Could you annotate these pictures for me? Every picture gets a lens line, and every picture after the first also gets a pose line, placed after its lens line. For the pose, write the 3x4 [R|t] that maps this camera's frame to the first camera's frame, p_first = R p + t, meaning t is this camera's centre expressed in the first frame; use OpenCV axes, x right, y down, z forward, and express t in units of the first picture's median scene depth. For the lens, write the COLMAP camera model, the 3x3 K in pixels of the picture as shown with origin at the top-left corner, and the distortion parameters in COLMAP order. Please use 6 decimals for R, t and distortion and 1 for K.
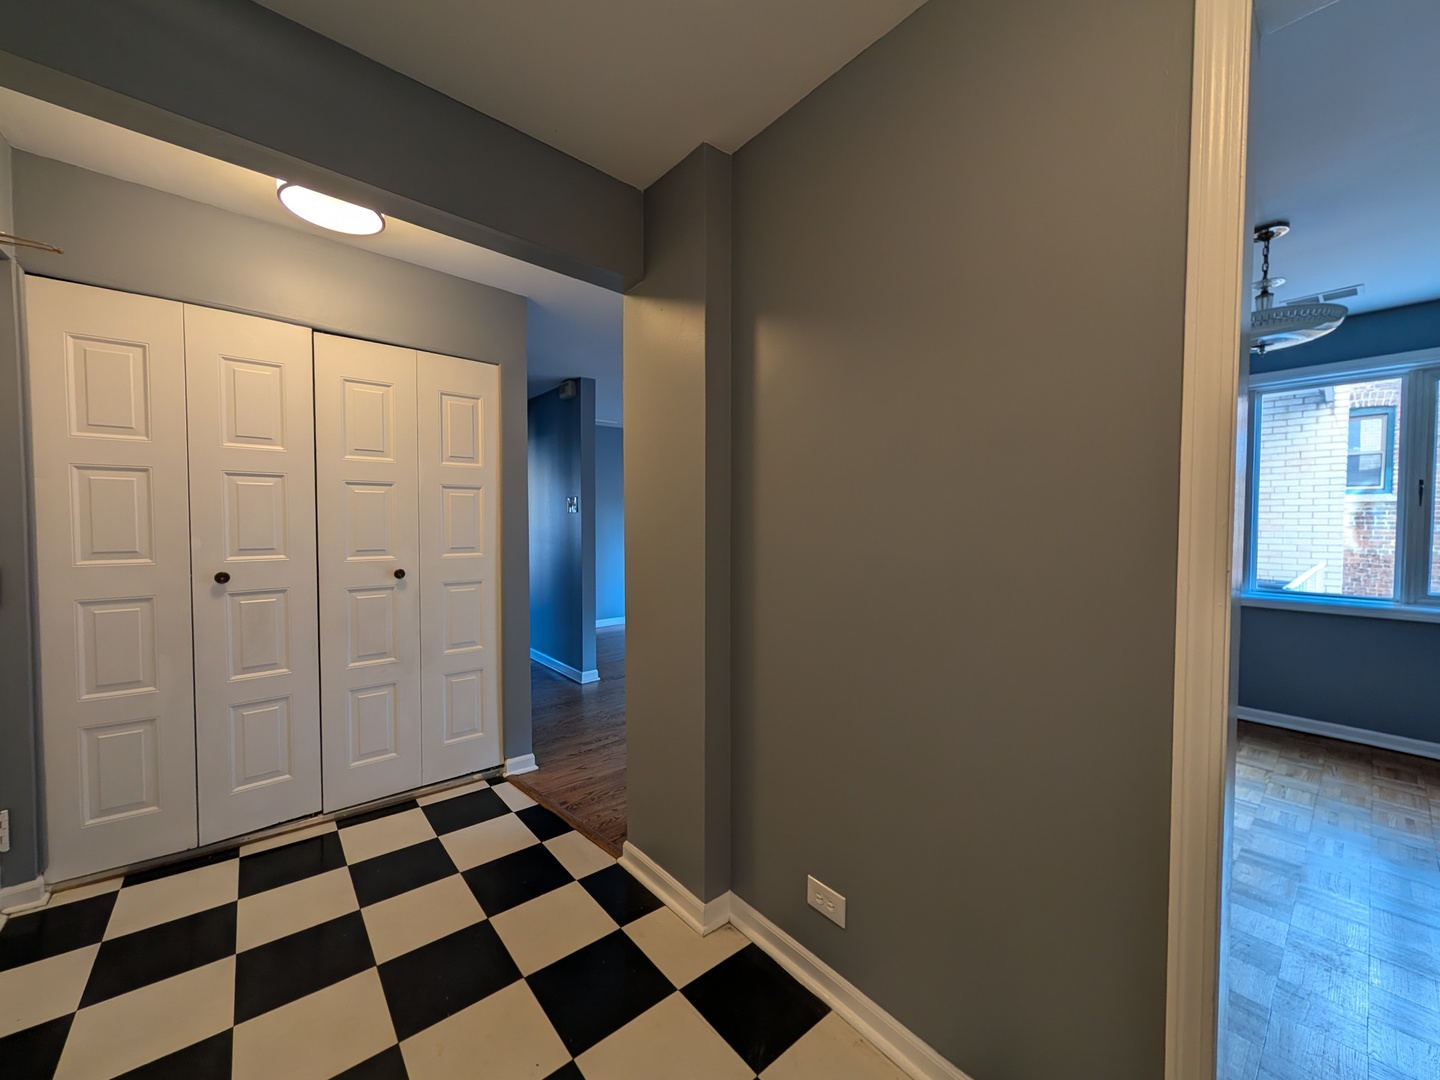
lens RADIAL K [[550.7, 0, 715.9], [0, 550.7, 538.8], [0, 0, 1]] dist [0.002181, 0.000195]
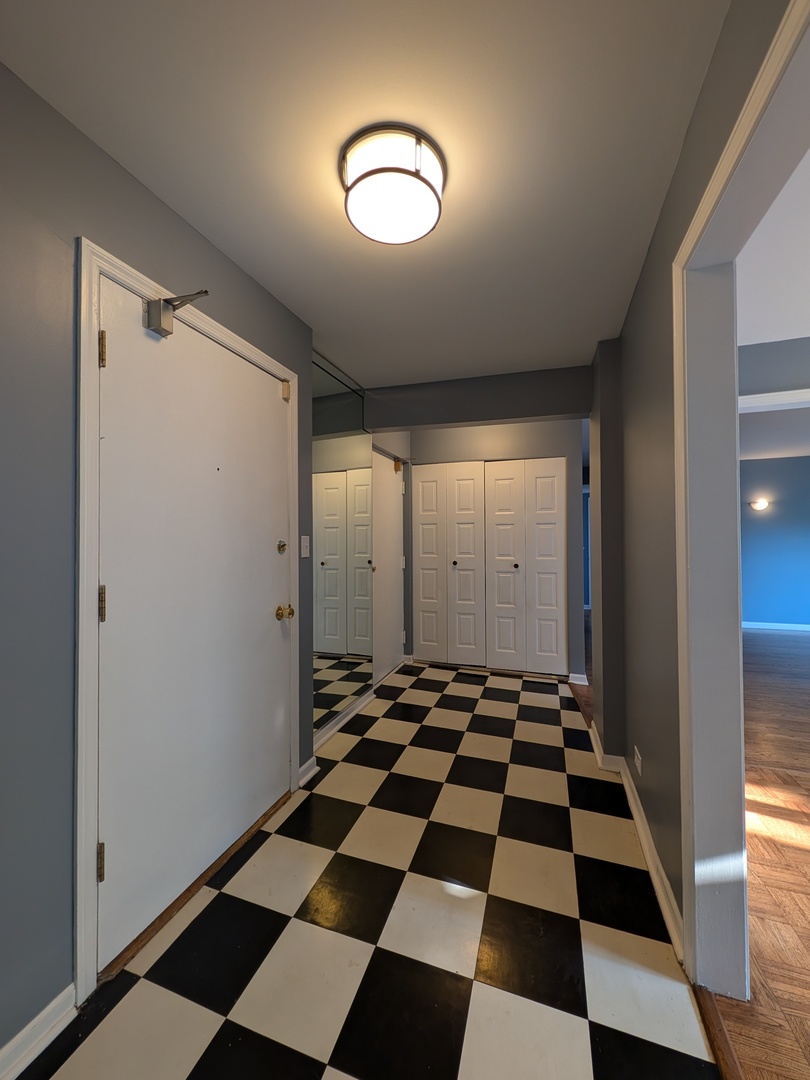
lens RADIAL K [[413.0, 0, 405.0], [0, 413.0, 540.0], [0, 0, 1]] dist [0.002181, 0.000195]
pose [[0.516001, -0.006500, -0.856564, 0.604705], [-0.019320, 0.999629, -0.019224, 0.002712], [0.856370, 0.026468, 0.515683, -0.202425]]
